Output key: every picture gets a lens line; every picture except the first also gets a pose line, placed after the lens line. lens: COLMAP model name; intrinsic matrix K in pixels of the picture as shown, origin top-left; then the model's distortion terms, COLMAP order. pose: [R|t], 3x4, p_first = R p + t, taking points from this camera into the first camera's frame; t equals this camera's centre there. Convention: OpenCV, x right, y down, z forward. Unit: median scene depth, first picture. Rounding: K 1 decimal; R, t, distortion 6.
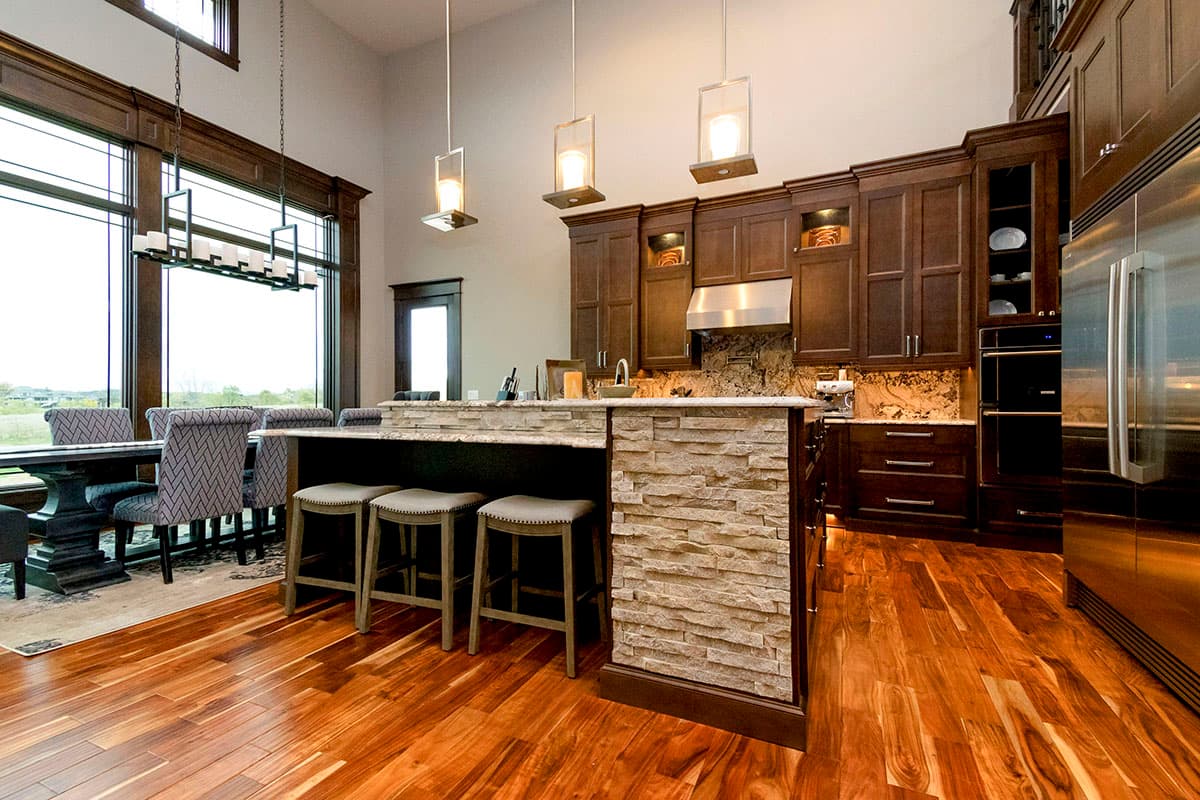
lens RADIAL K [[530.0, 0, 600.0], [0, 530.0, 400.0], [0, 0, 1]] dist [0.061334, -0.036926]
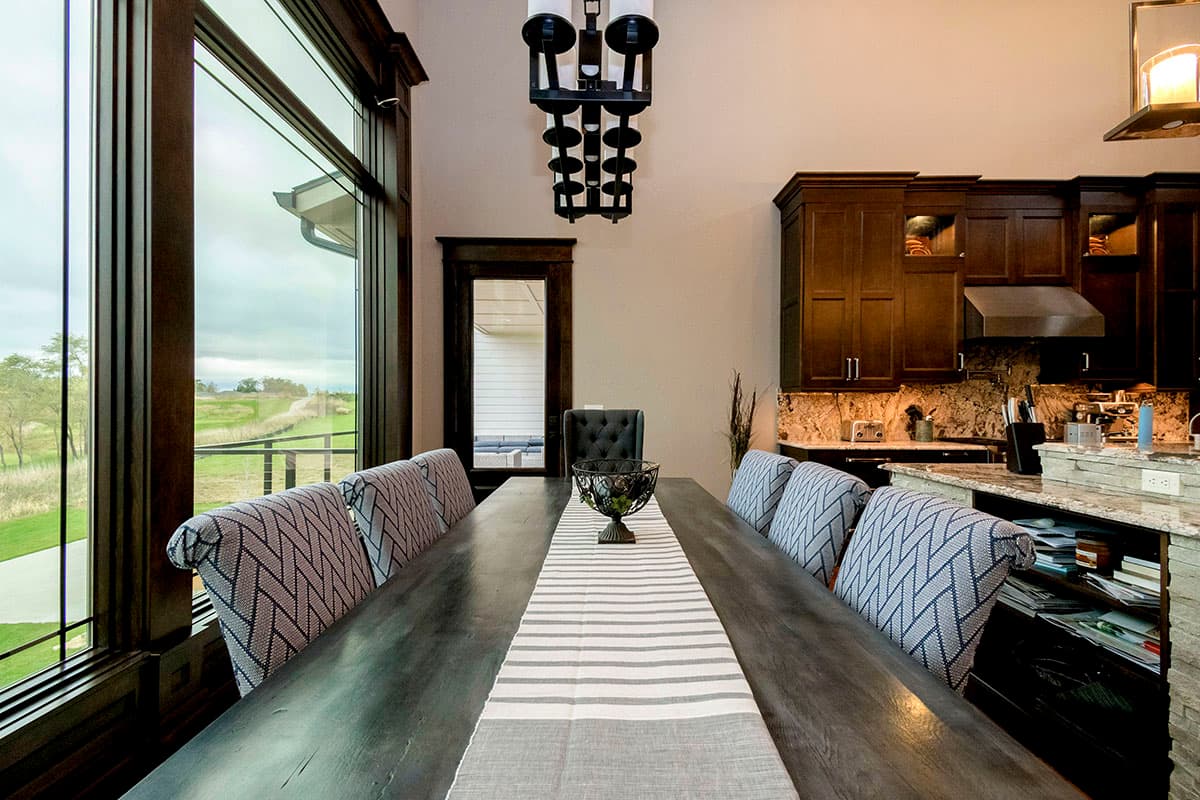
lens RADIAL K [[521.0, 0, 604.9], [0, 521.0, 407.0], [0, 0, 1]] dist [0.066679, -0.034137]
pose [[0.902774, 0.000651, 0.430115, -0.745141], [-0.005705, 0.999929, 0.010461, -0.032096], [-0.430078, -0.011898, 0.902713, 0.539352]]
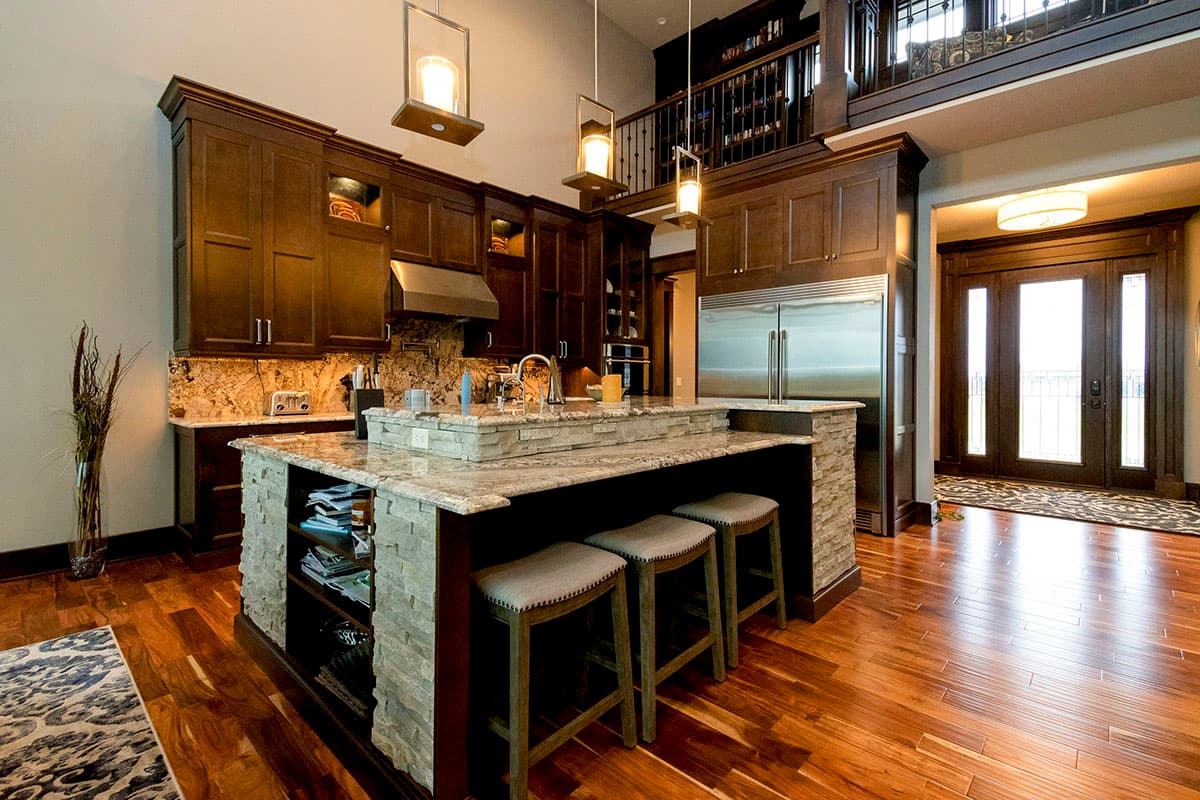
lens RADIAL K [[542.5, 0, 619.1], [0, 542.5, 382.4], [0, 0, 1]] dist [0.041335, -0.017621]
pose [[0.297565, -0.002175, 0.954699, -0.599135], [-0.012760, 0.999899, 0.006256, -0.026882], [-0.954616, -0.014044, 0.297508, 0.431034]]
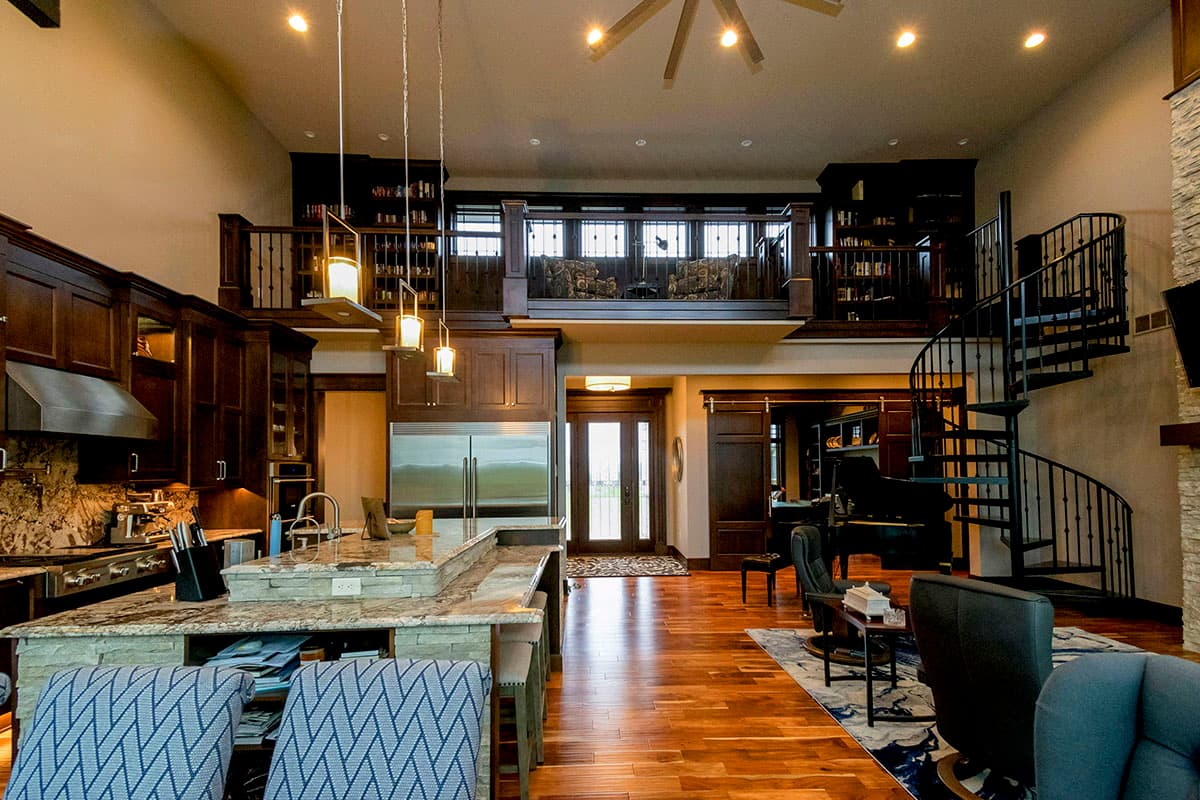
lens RADIAL K [[539.6, 0, 606.7], [0, 539.6, 460.6], [0, 0, 1]] dist [0.042678, -0.020235]
pose [[-0.454915, 0.026133, 0.890152, -0.784987], [0.004014, 0.999619, -0.027295, -0.078370], [-0.890526, -0.008844, -0.454846, 0.728290]]
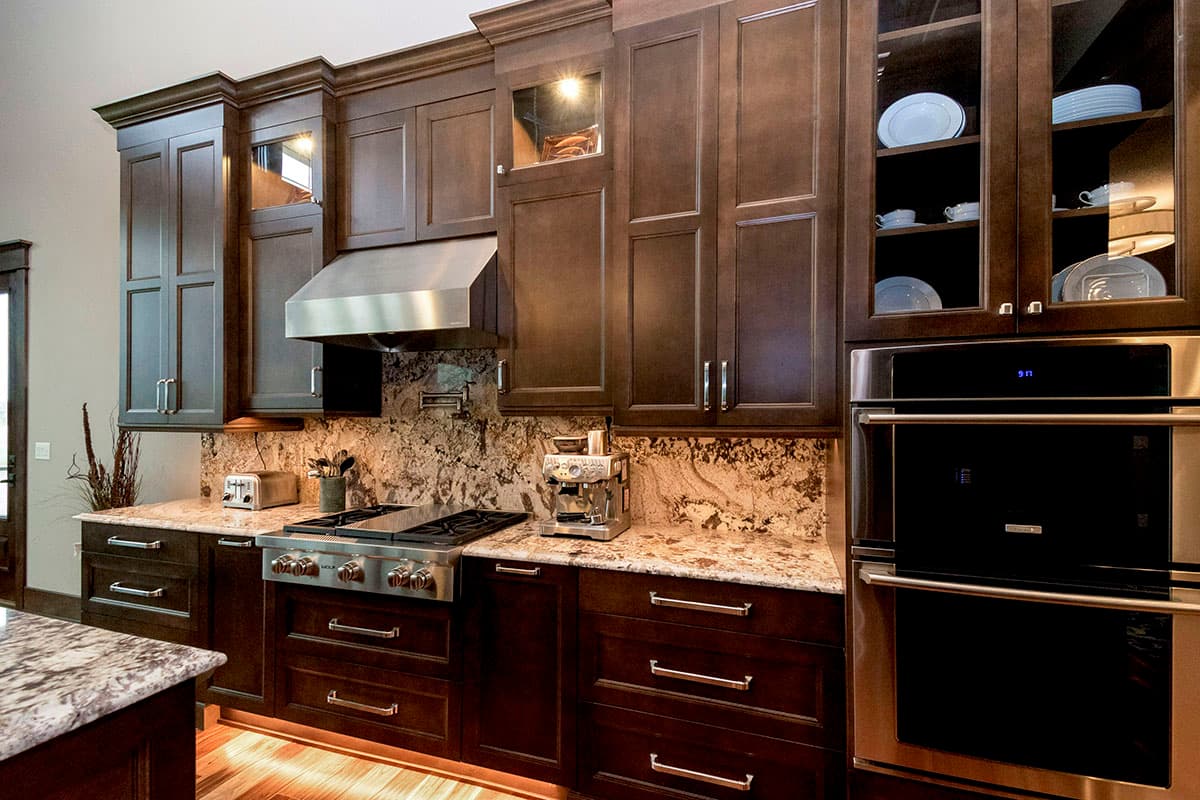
lens RADIAL K [[521.0, 0, 604.9], [0, 521.0, 407.0], [0, 0, 1]] dist [0.066679, -0.034137]
pose [[0.994884, 0.001629, 0.101007, 0.412493], [-0.000884, 0.999972, -0.007415, -0.073429], [-0.101017, 0.007288, 0.994858, 0.543556]]
